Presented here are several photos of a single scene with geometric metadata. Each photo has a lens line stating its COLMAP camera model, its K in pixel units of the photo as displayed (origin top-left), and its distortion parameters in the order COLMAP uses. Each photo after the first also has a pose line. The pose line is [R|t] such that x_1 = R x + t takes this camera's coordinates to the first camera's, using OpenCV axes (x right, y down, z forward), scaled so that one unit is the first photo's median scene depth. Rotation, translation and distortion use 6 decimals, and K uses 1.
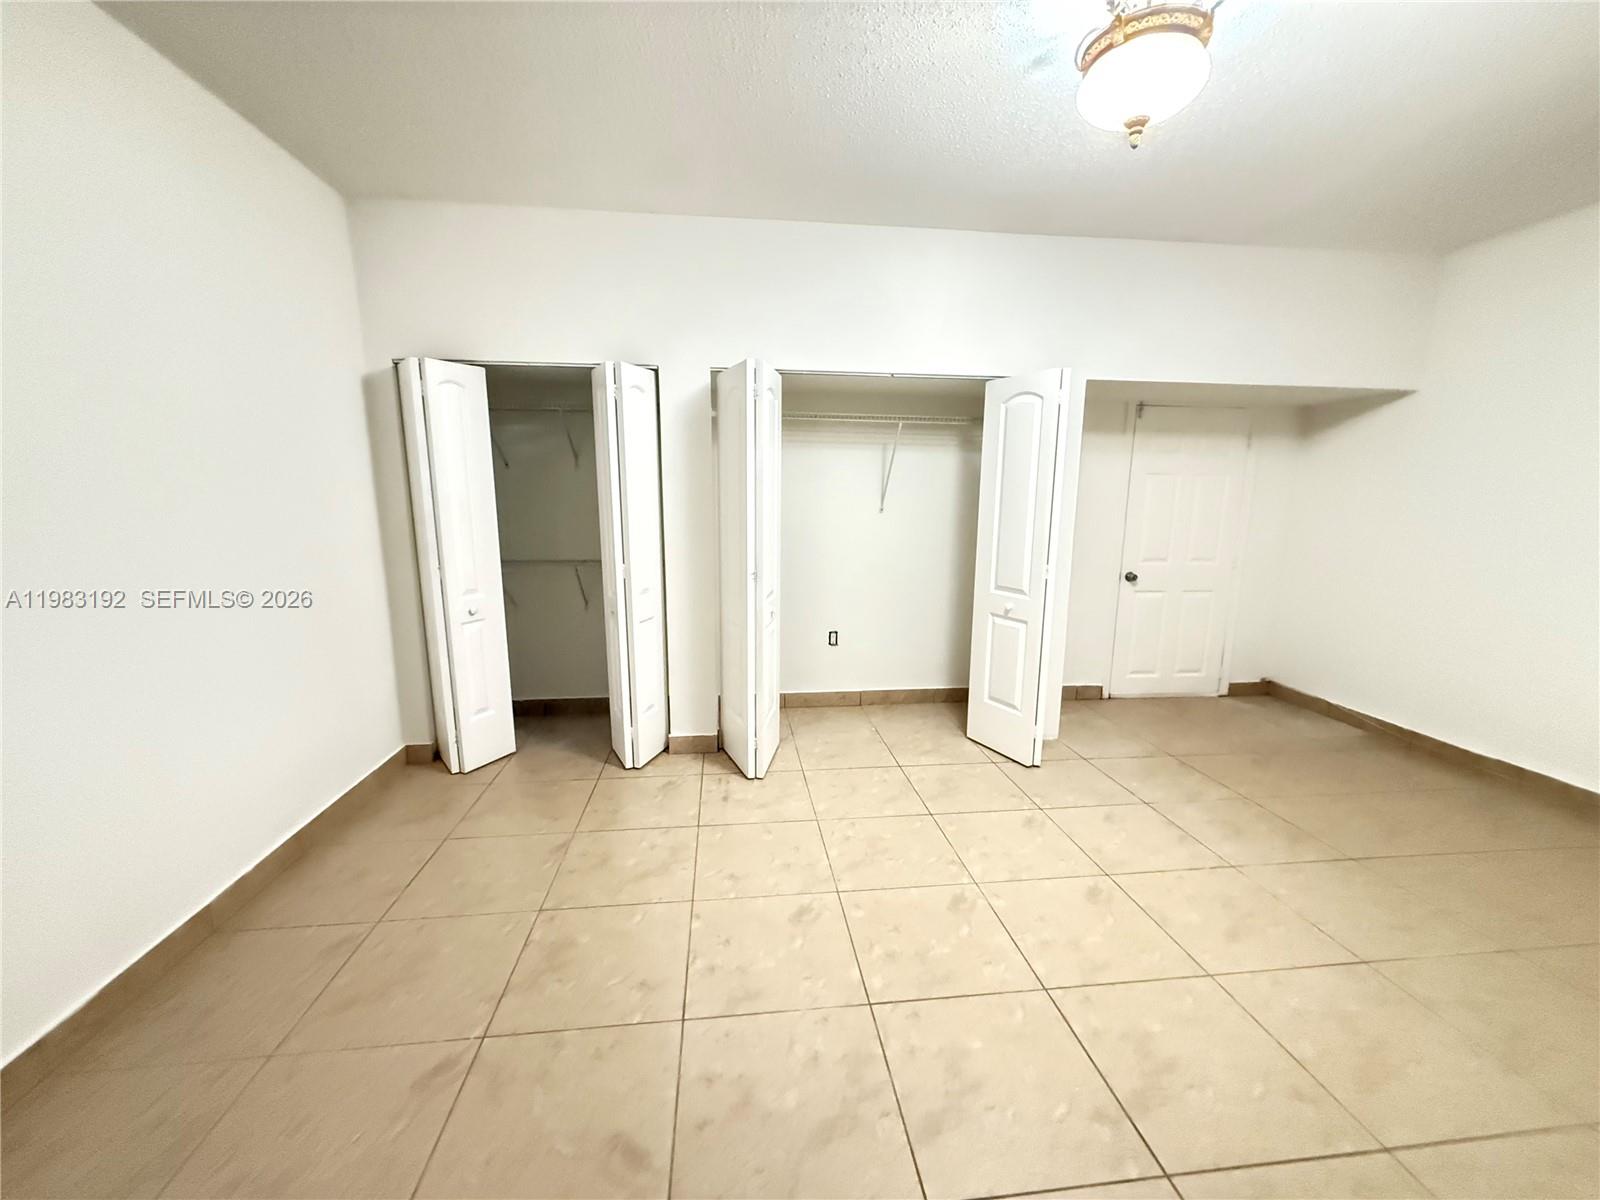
lens RADIAL K [[634.8, 0, 796.1], [0, 634.8, 601.7], [0, 0, 1]] dist [0.002090, -0.000045]
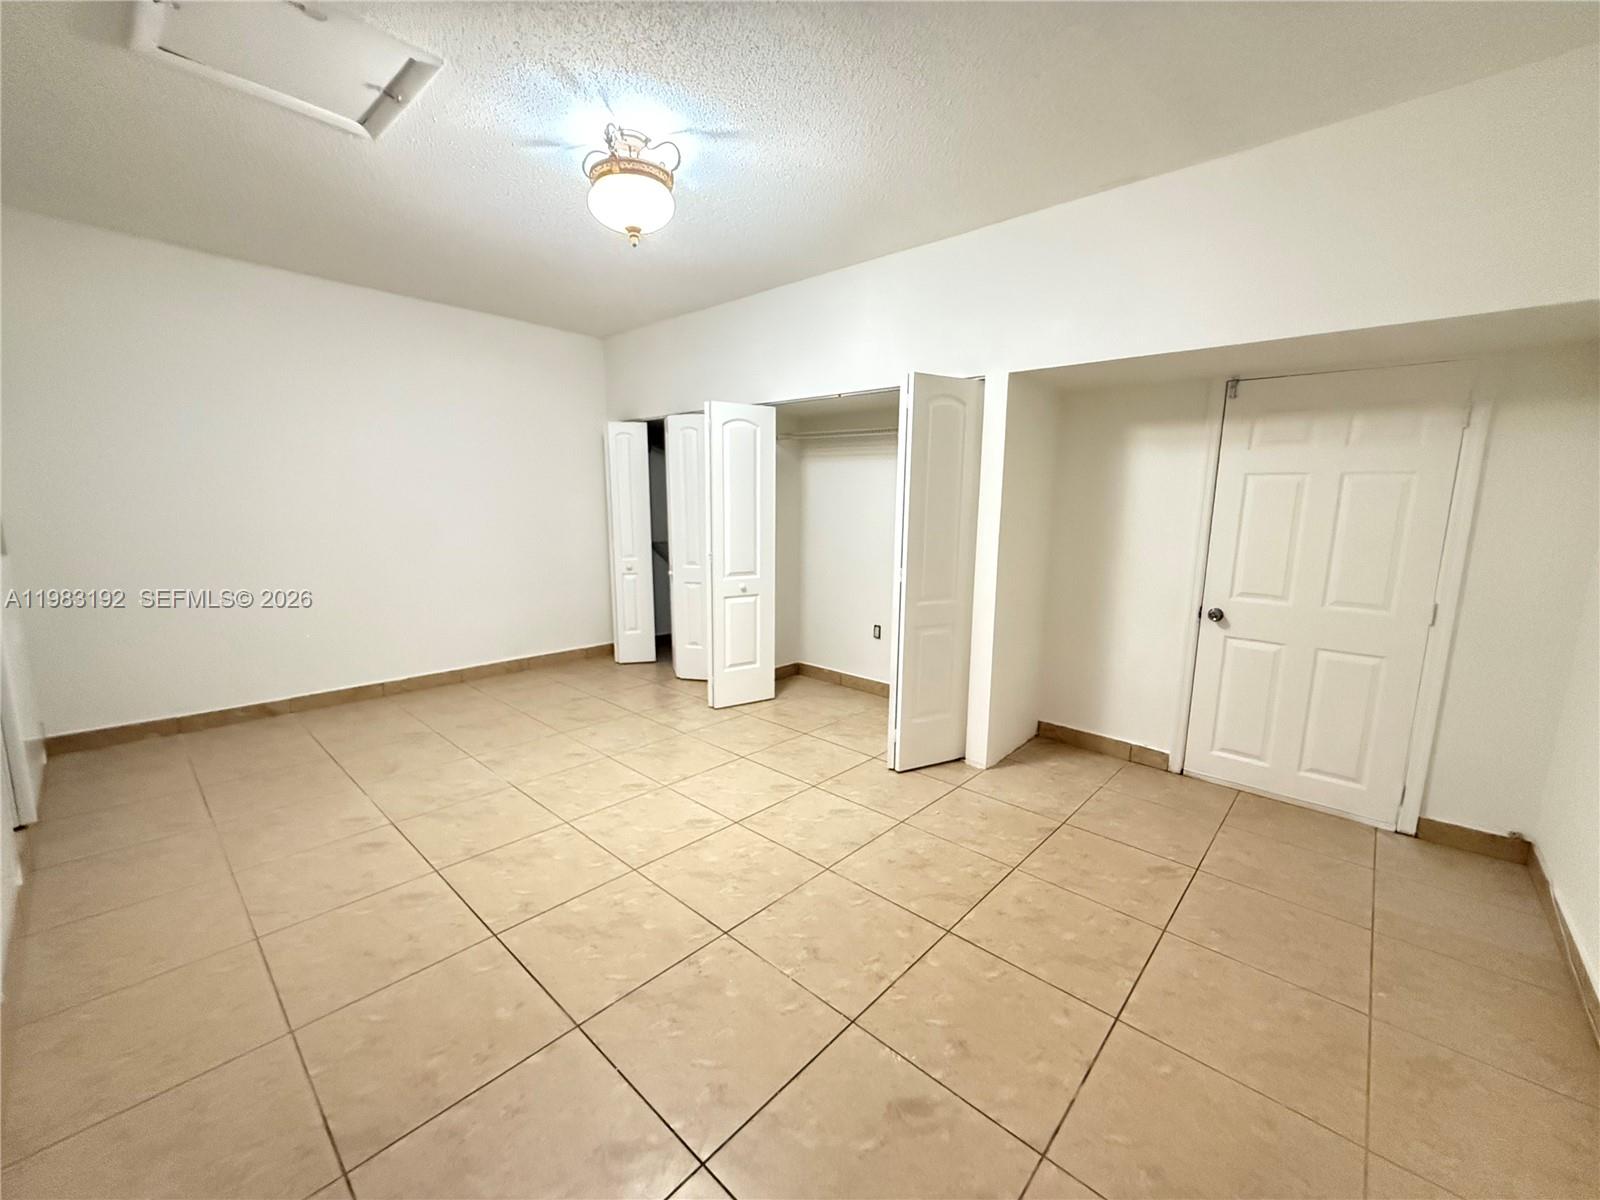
lens RADIAL K [[634.8, 0, 796.1], [0, 634.8, 601.7], [0, 0, 1]] dist [0.002090, -0.000045]
pose [[0.659721, 0.119372, -0.741969, 0.991375], [-0.139873, 0.989556, 0.034838, -0.016083], [0.738379, 0.080798, 0.669528, 0.198687]]
